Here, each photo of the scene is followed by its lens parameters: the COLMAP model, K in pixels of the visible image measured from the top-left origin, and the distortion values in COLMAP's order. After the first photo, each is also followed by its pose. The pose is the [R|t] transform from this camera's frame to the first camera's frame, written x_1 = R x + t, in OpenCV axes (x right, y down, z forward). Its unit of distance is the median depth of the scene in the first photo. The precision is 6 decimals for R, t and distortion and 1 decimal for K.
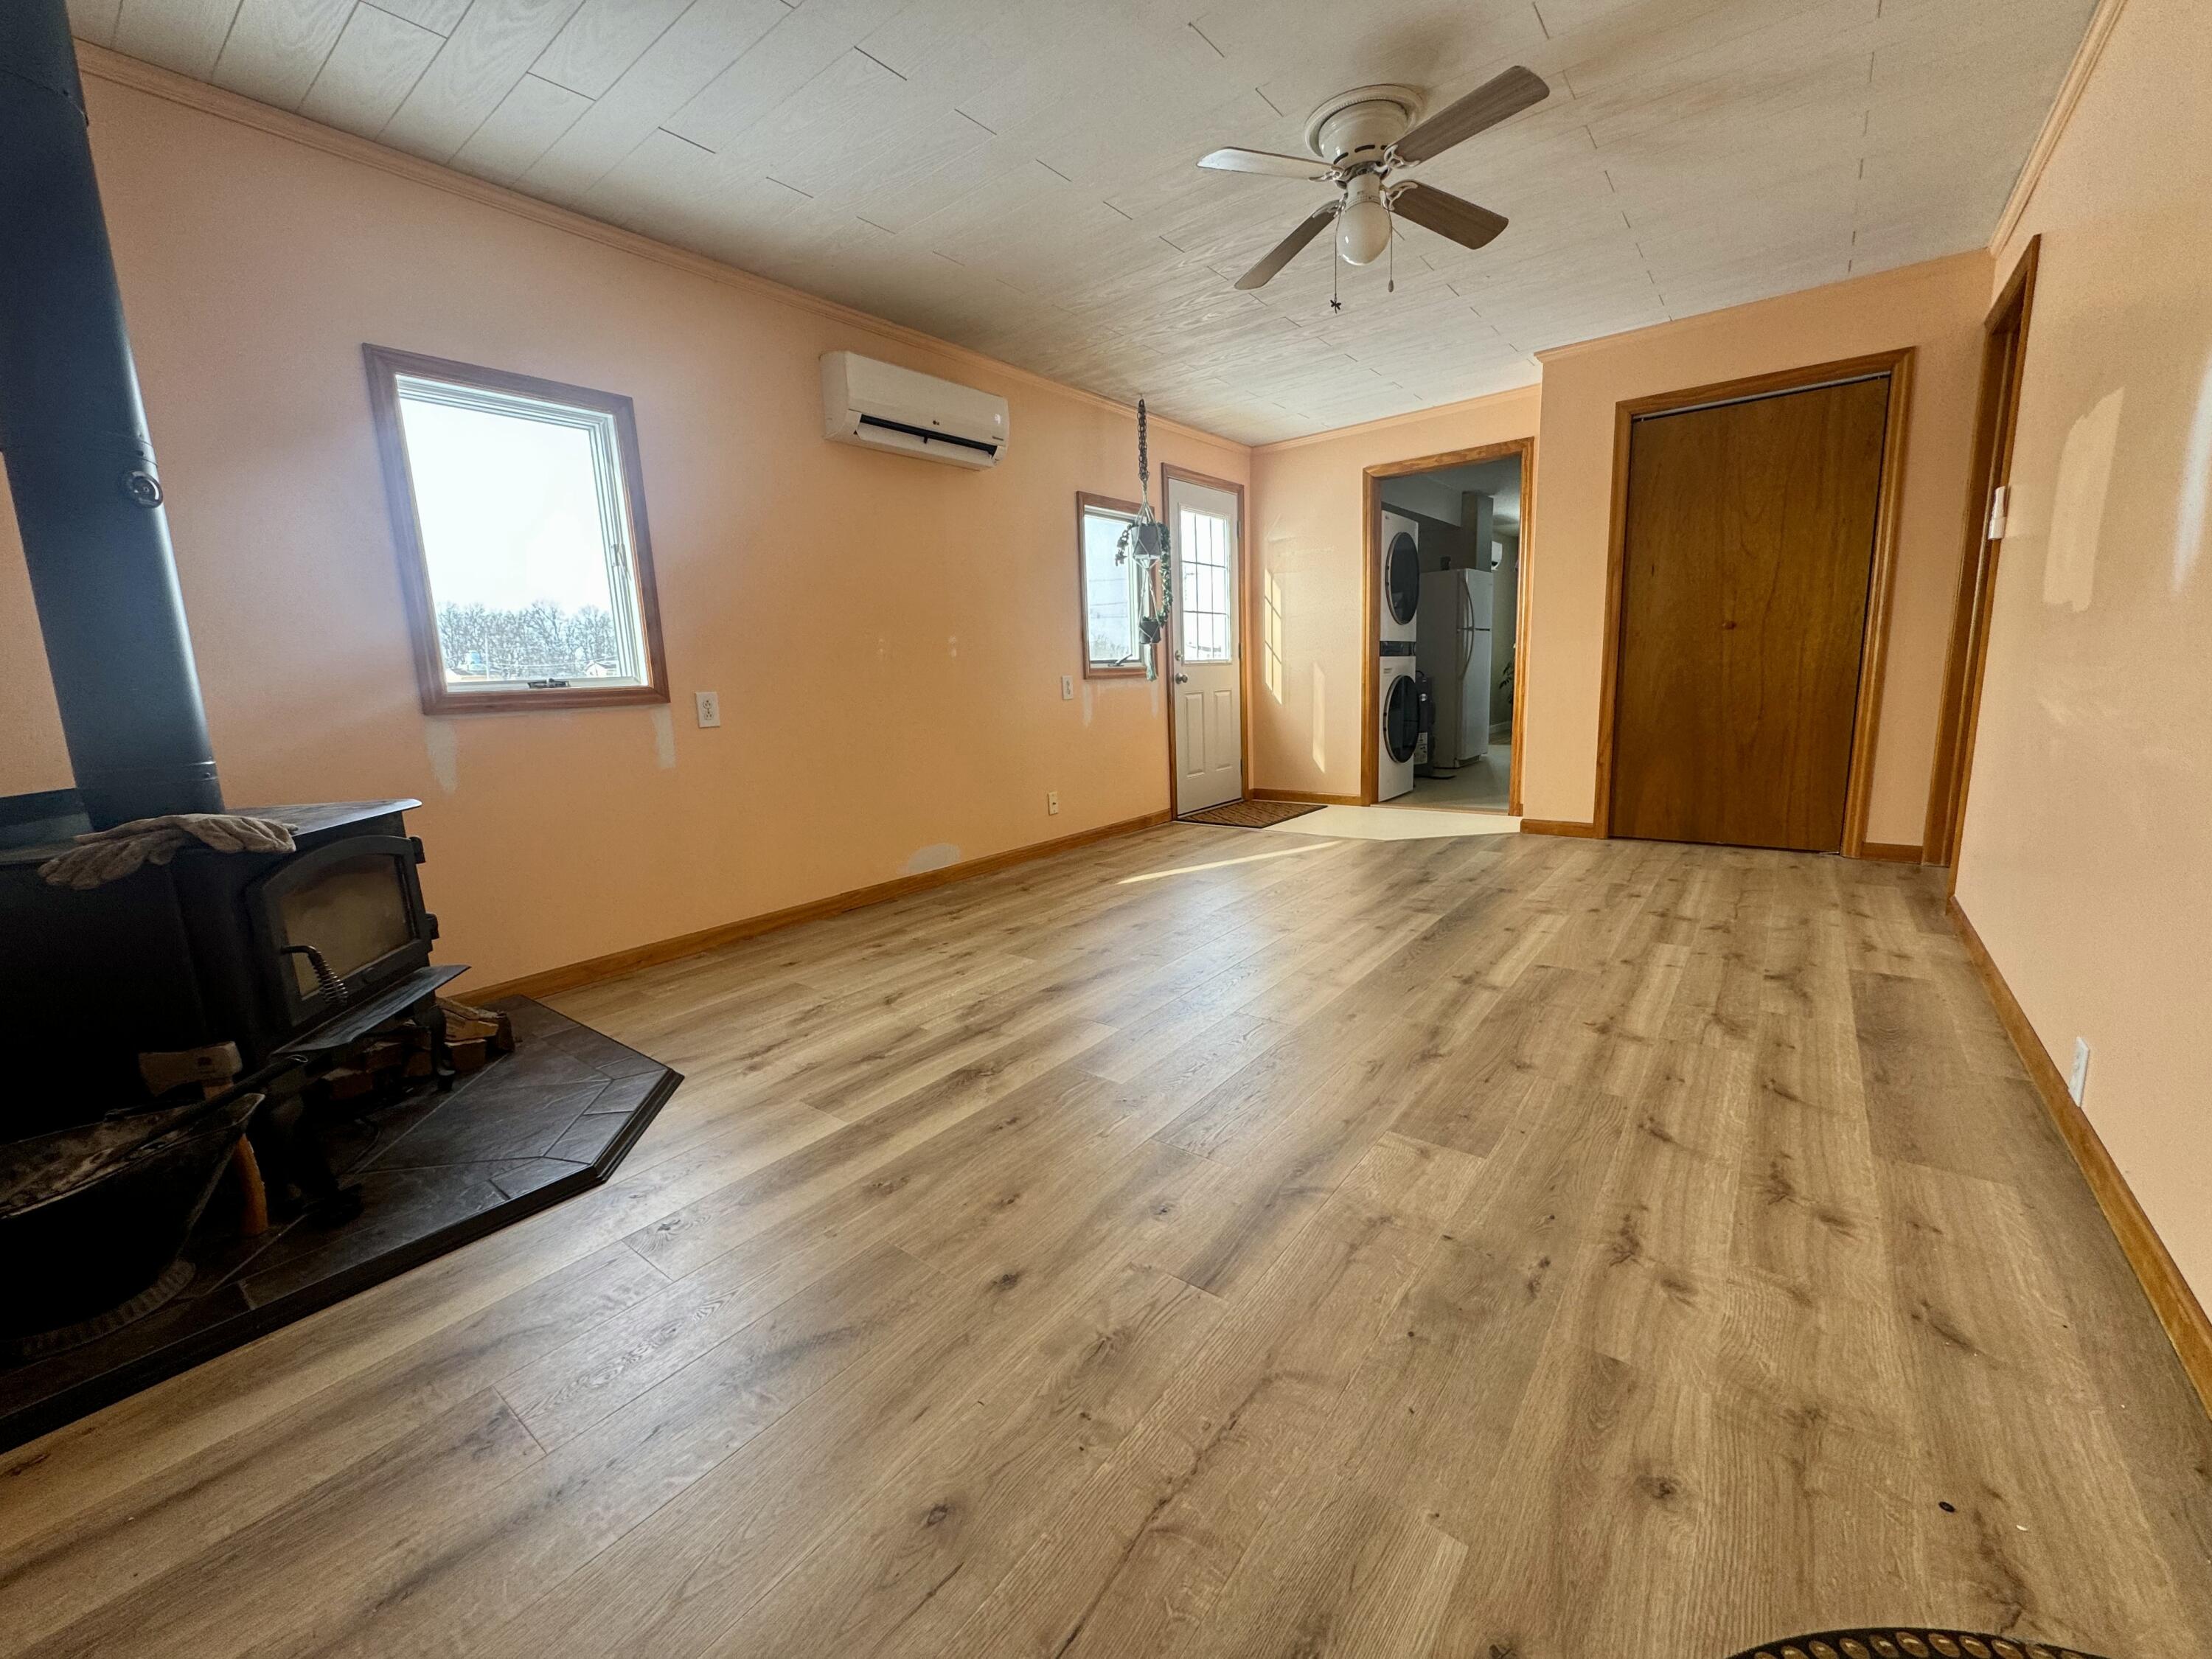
lens RADIAL K [[882.7, 0, 1104.8], [0, 882.7, 826.9], [0, 0, 1]] dist [-0.002271, 0.000173]
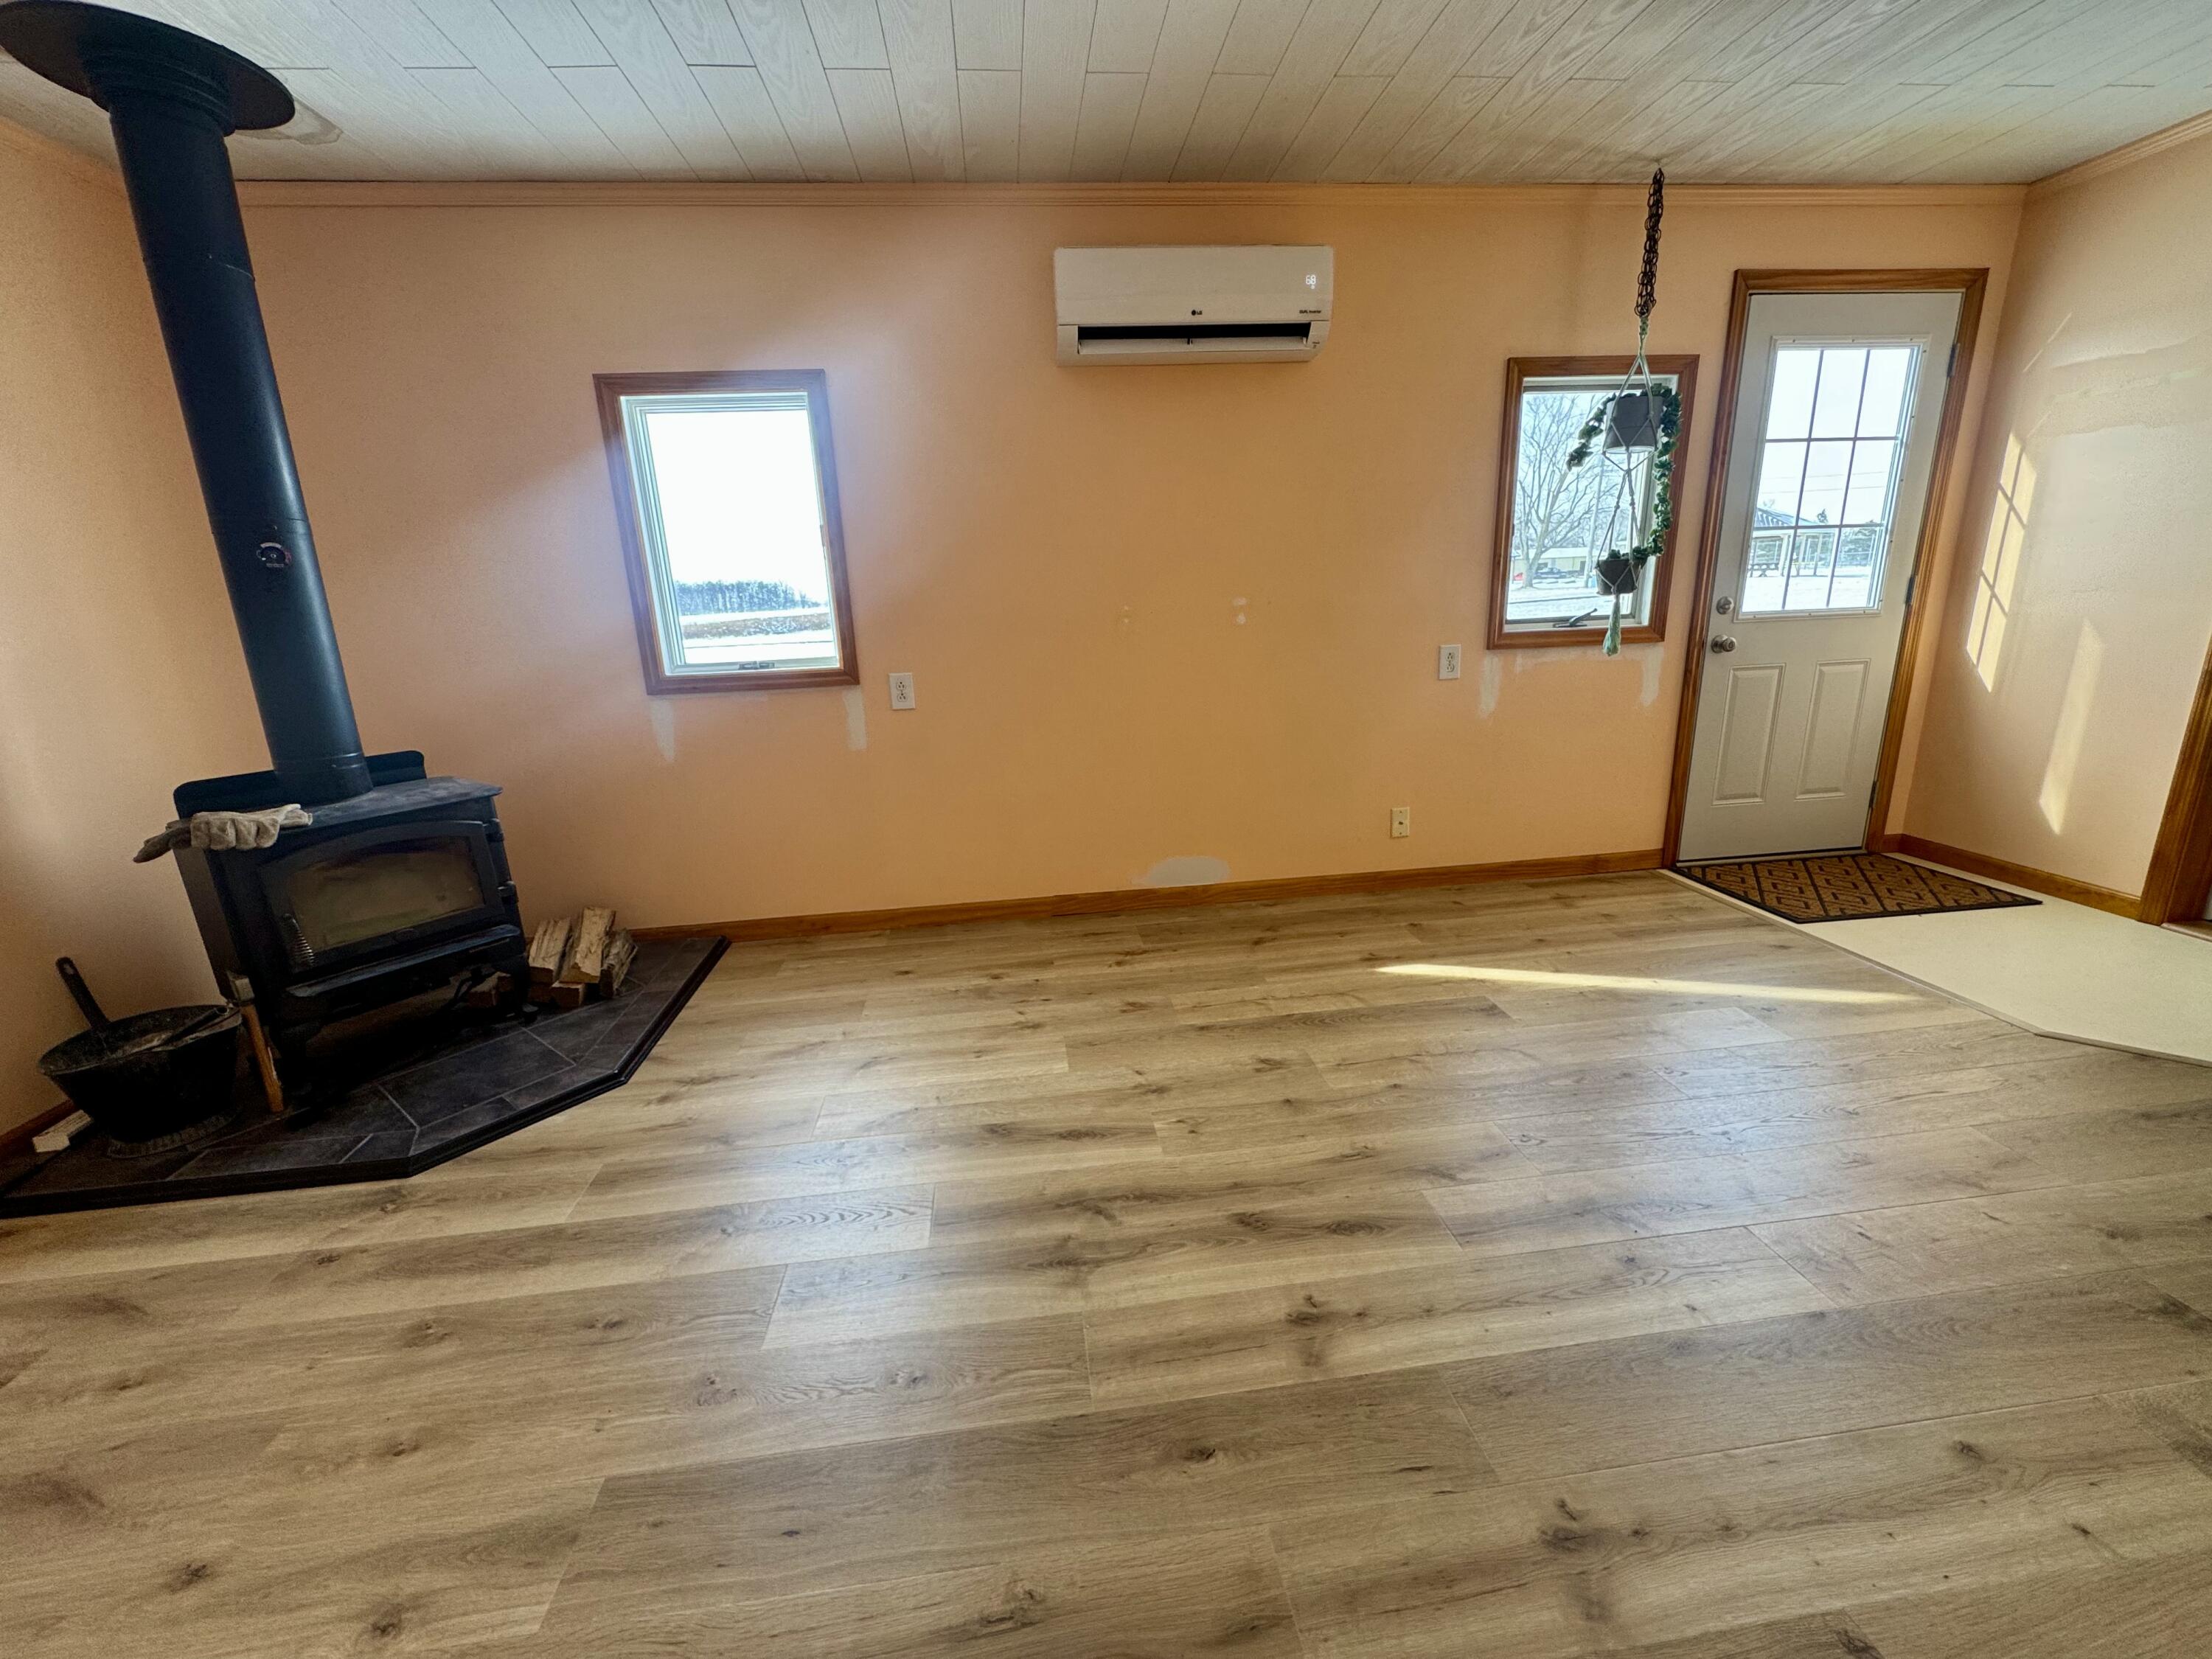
lens RADIAL K [[882.7, 0, 1104.8], [0, 882.7, 826.9], [0, 0, 1]] dist [-0.002271, 0.000173]
pose [[0.700881, 0.192285, -0.686871, 0.445212], [-0.109703, 0.980580, 0.162567, -0.188441], [0.704791, -0.038588, 0.708364, 0.520177]]
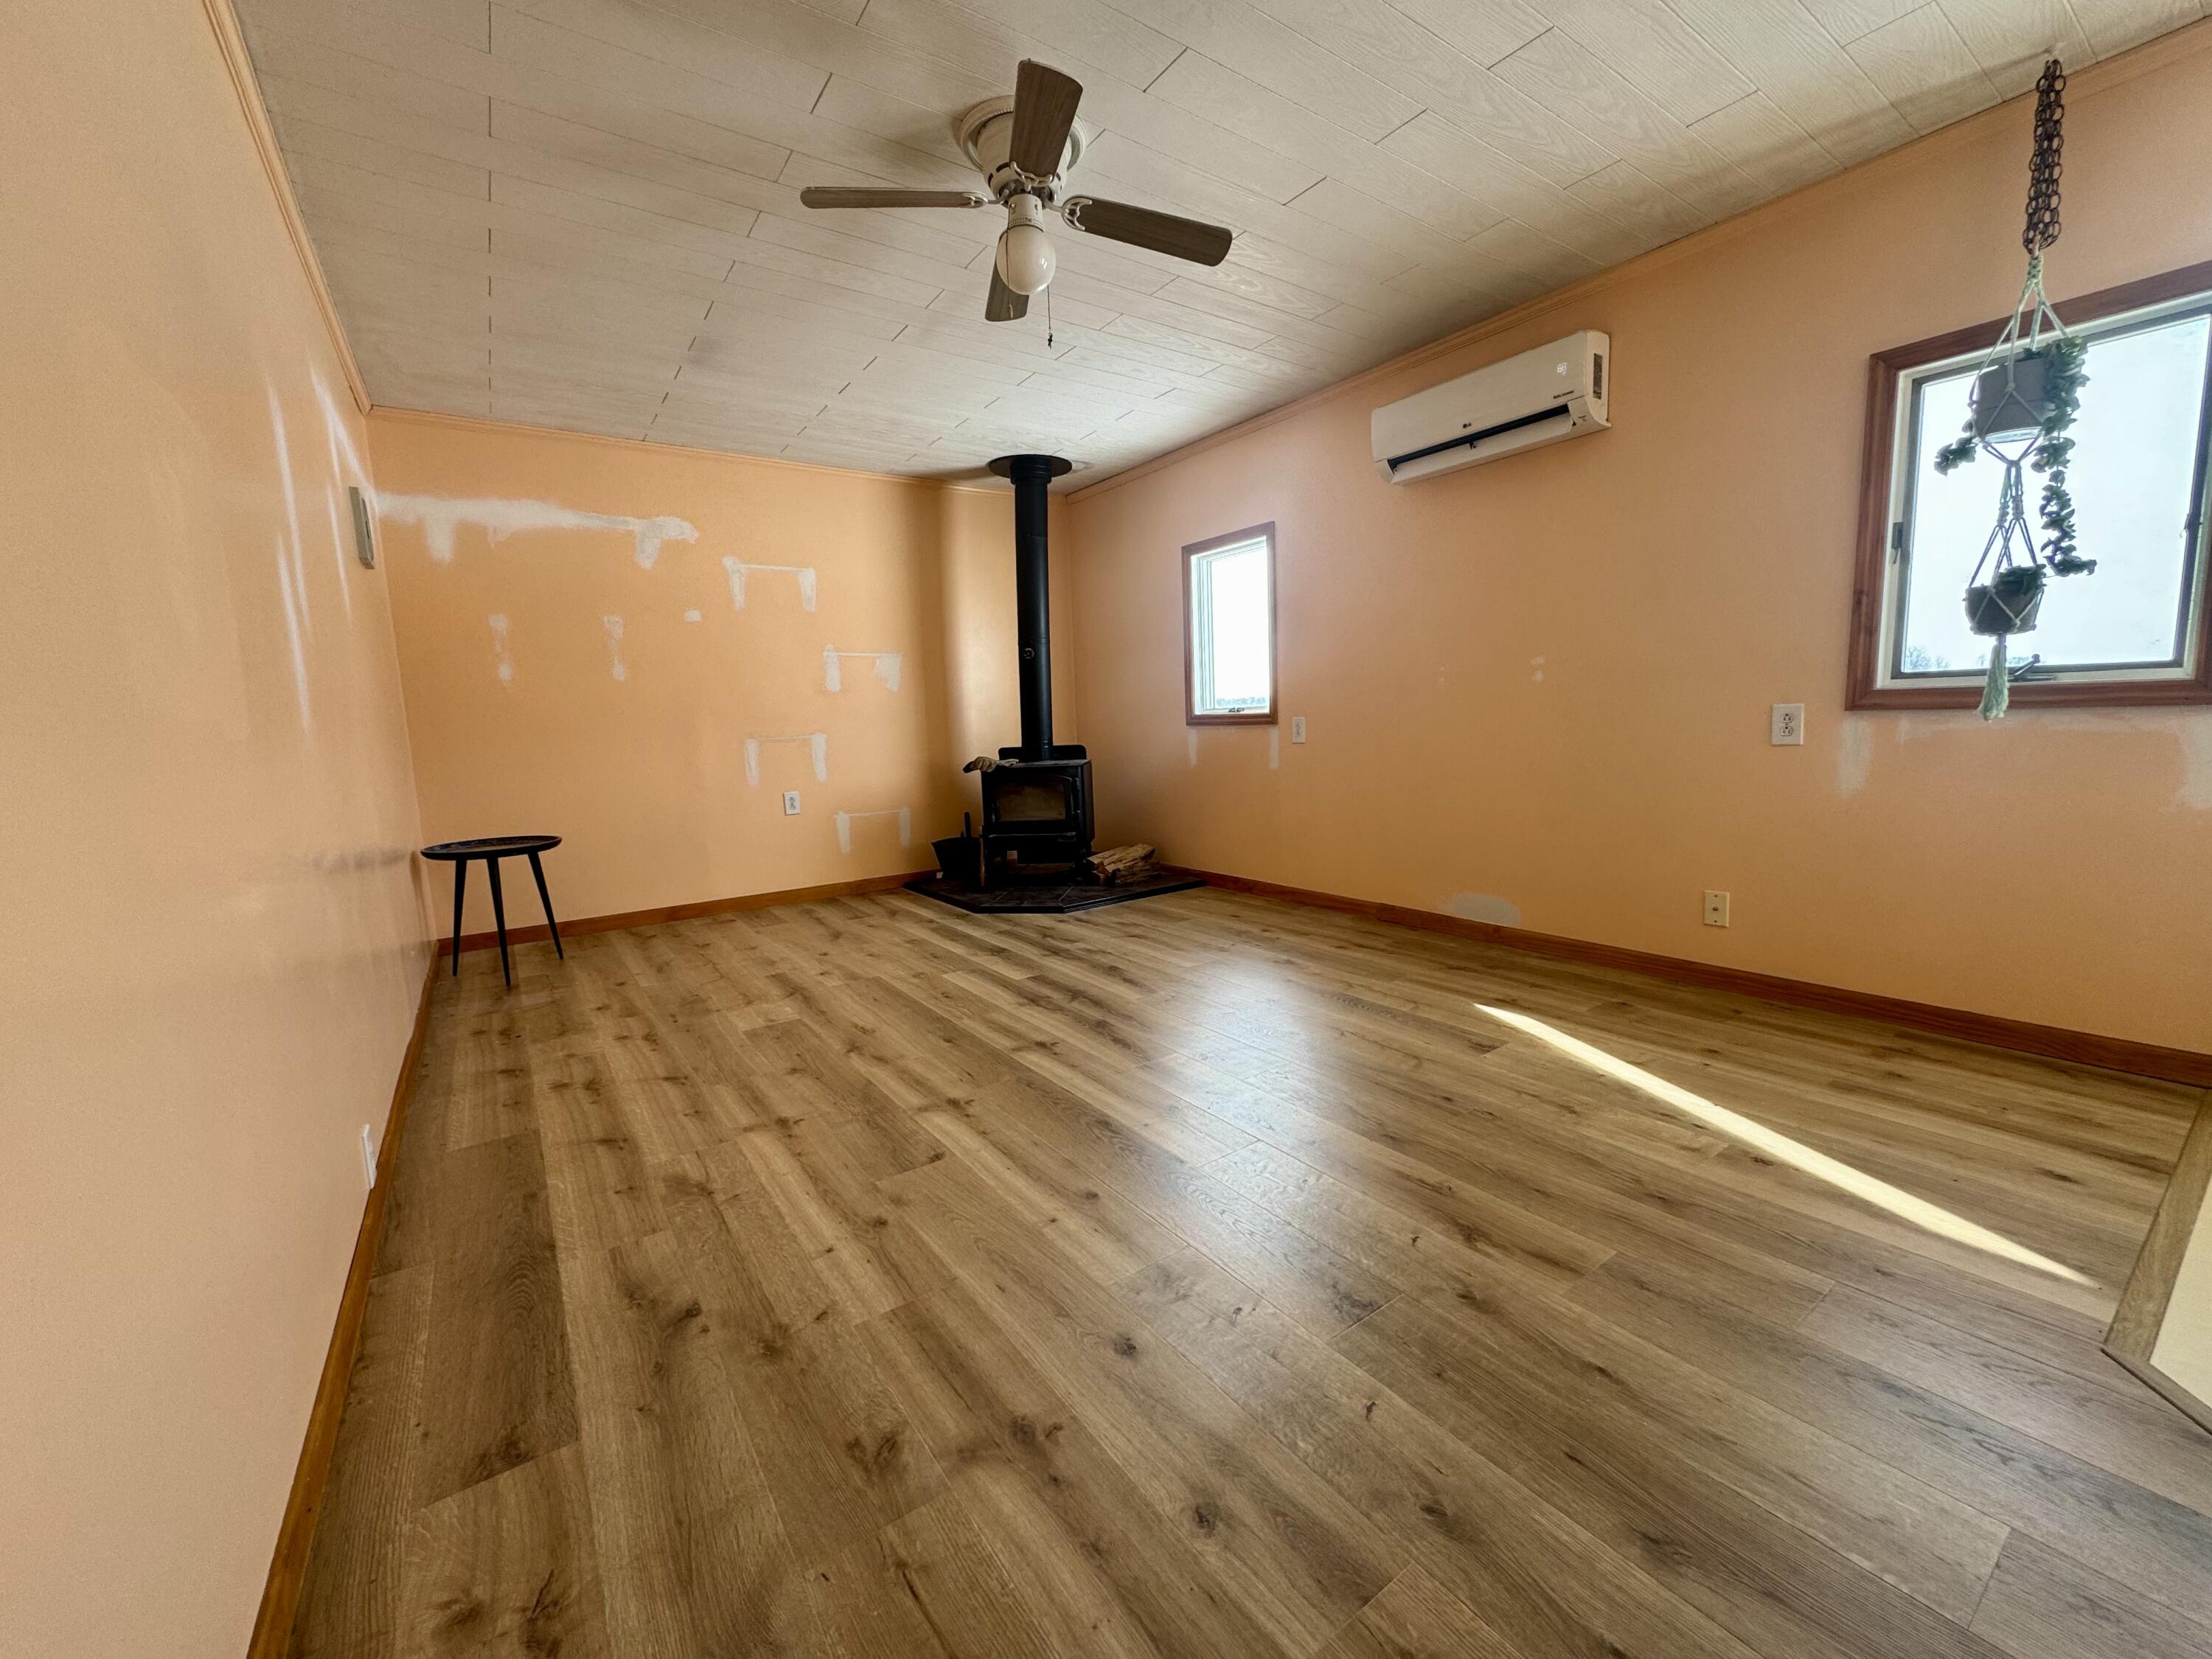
lens RADIAL K [[882.7, 0, 1104.8], [0, 882.7, 826.9], [0, 0, 1]] dist [-0.002271, 0.000173]
pose [[-0.294029, 0.171754, -0.940238, 1.060282], [-0.114691, 0.970274, 0.213106, -0.272825], [0.948891, 0.170496, -0.265590, 1.232915]]
